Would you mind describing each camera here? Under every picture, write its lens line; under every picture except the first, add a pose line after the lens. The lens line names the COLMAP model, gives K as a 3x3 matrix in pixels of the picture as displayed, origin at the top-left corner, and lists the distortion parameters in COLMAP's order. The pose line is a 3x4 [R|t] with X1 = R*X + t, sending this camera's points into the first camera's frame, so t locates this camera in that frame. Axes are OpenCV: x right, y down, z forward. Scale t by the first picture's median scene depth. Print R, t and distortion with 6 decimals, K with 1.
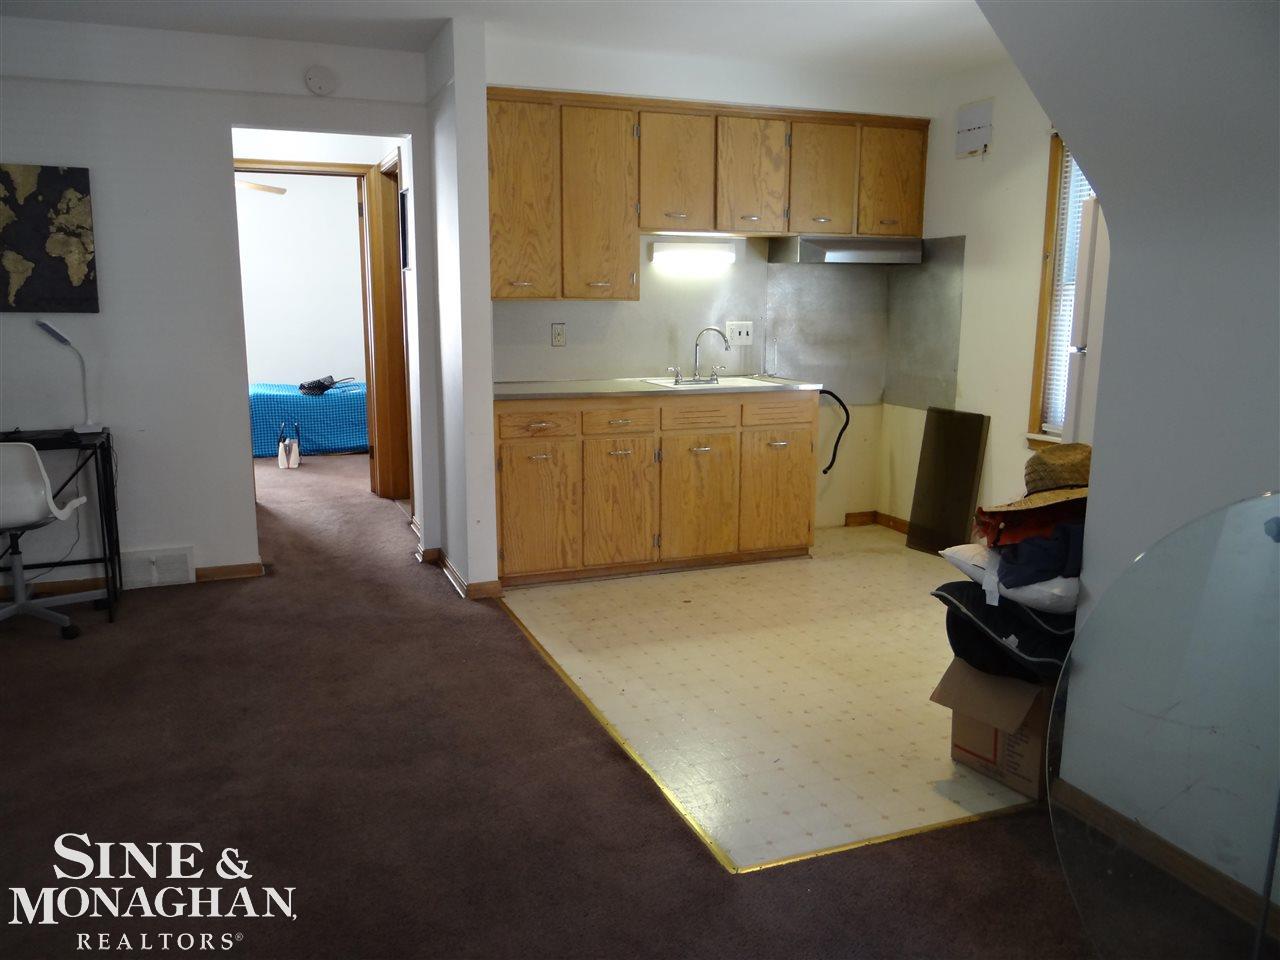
lens RADIAL K [[1017.9, 0, 643.4], [0, 1017.9, 478.6], [0, 0, 1]] dist [0.006725, -0.006480]
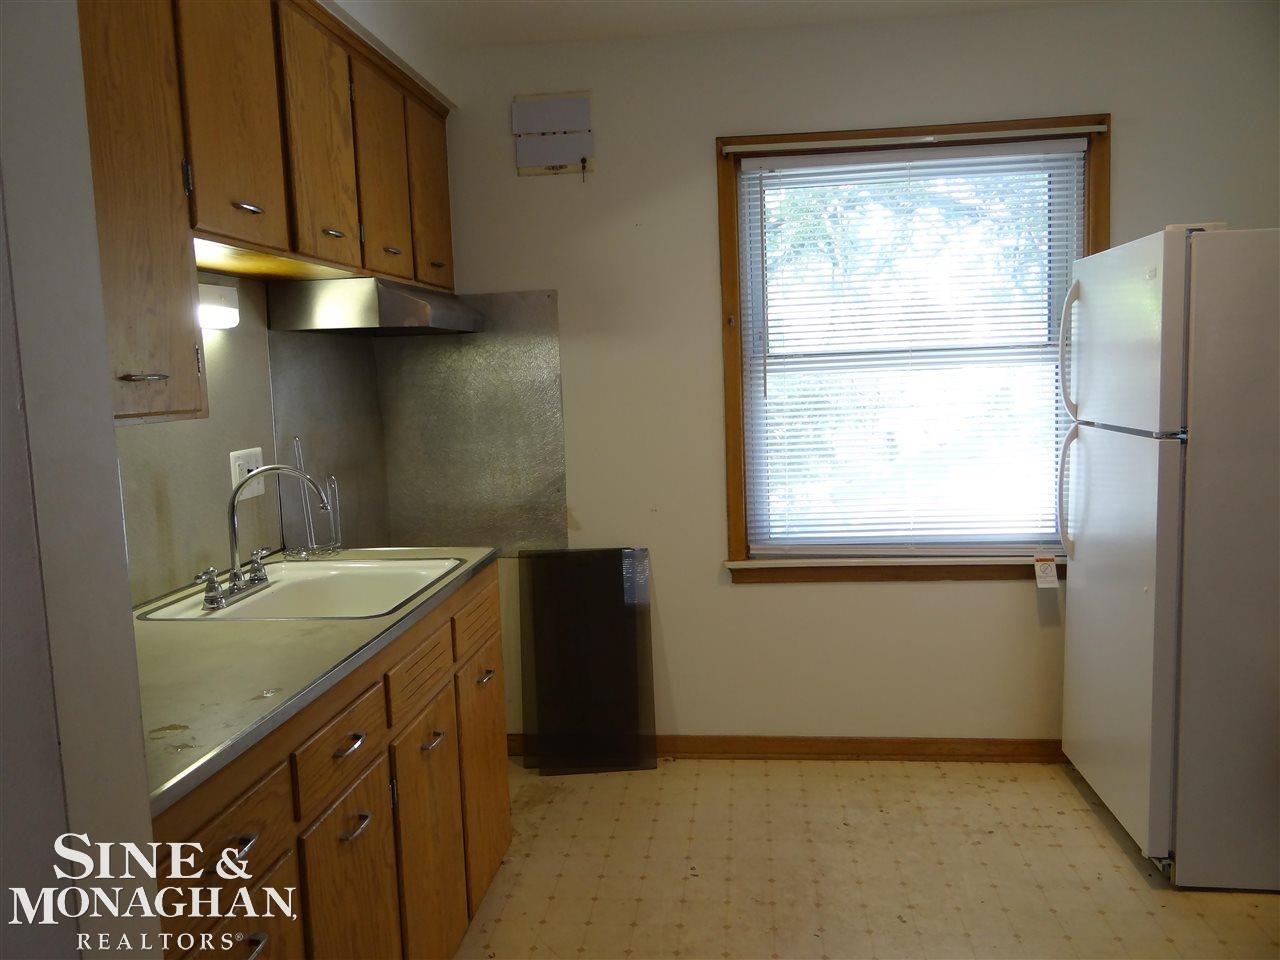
lens RADIAL K [[1017.9, 0, 639.5], [0, 1017.9, 478.1], [0, 0, 1]] dist [0.006725, -0.006480]
pose [[0.473956, -0.118787, 0.872500, -0.273960], [0.194314, 0.980541, 0.027943, -0.135514], [-0.858841, 0.156295, 0.487815, 0.696633]]
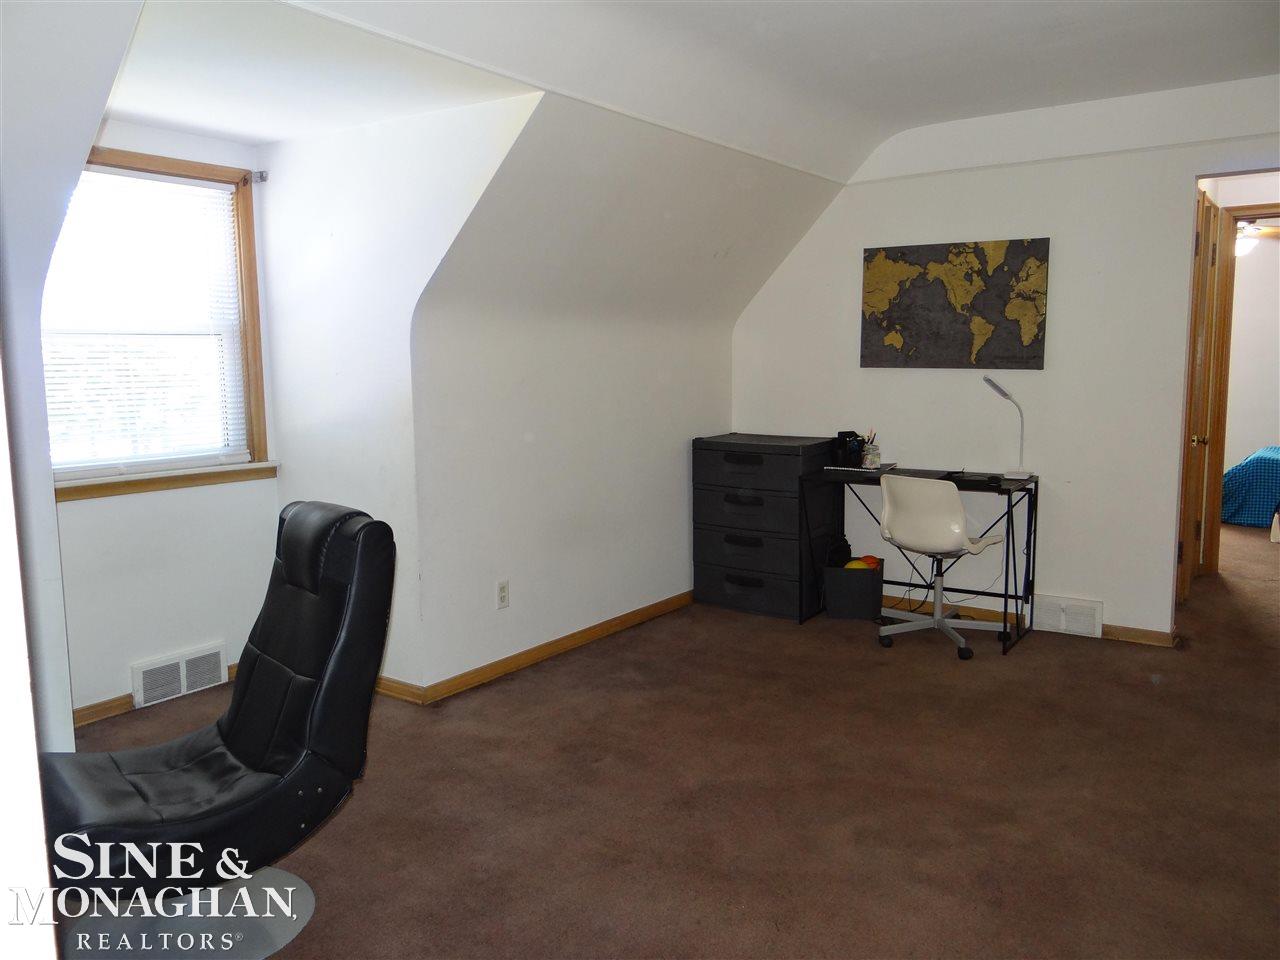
lens RADIAL K [[1017.9, 0, 631.4], [0, 1017.9, 480.3], [0, 0, 1]] dist [0.006725, -0.006480]
pose [[0.550843, 0.095422, -0.829136, 0.128748], [-0.138809, 0.990081, 0.021725, -0.009669], [0.822985, 0.103125, 0.558625, 0.051284]]
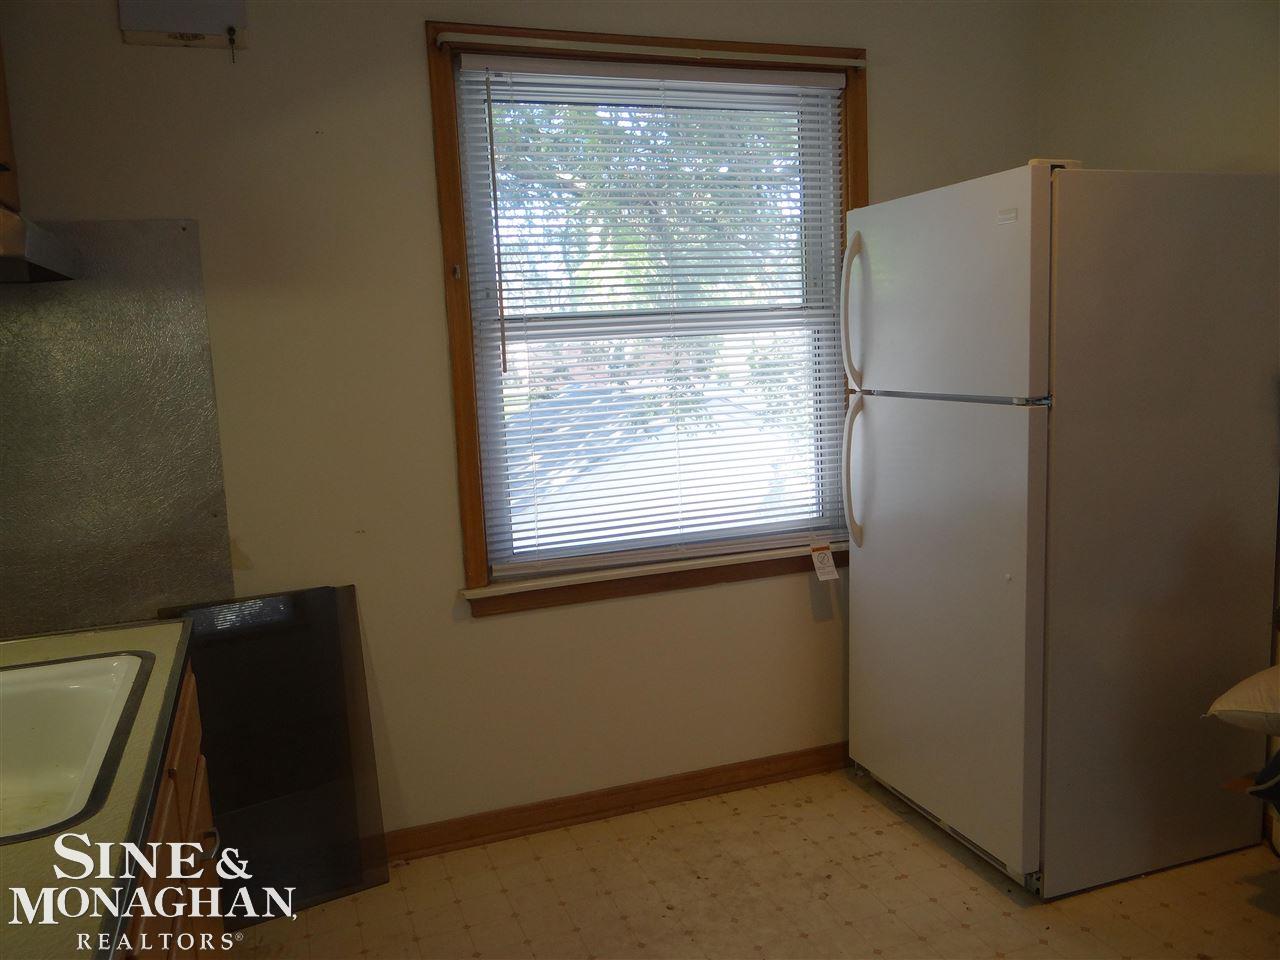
lens RADIAL K [[1017.9, 0, 633.7], [0, 1017.9, 475.1], [0, 0, 1]] dist [0.006725, -0.006480]
pose [[0.028939, -0.145723, 0.988902, -0.152427], [0.220355, 0.965908, 0.135886, -0.159683], [-0.974990, 0.213977, 0.060063, 0.869802]]
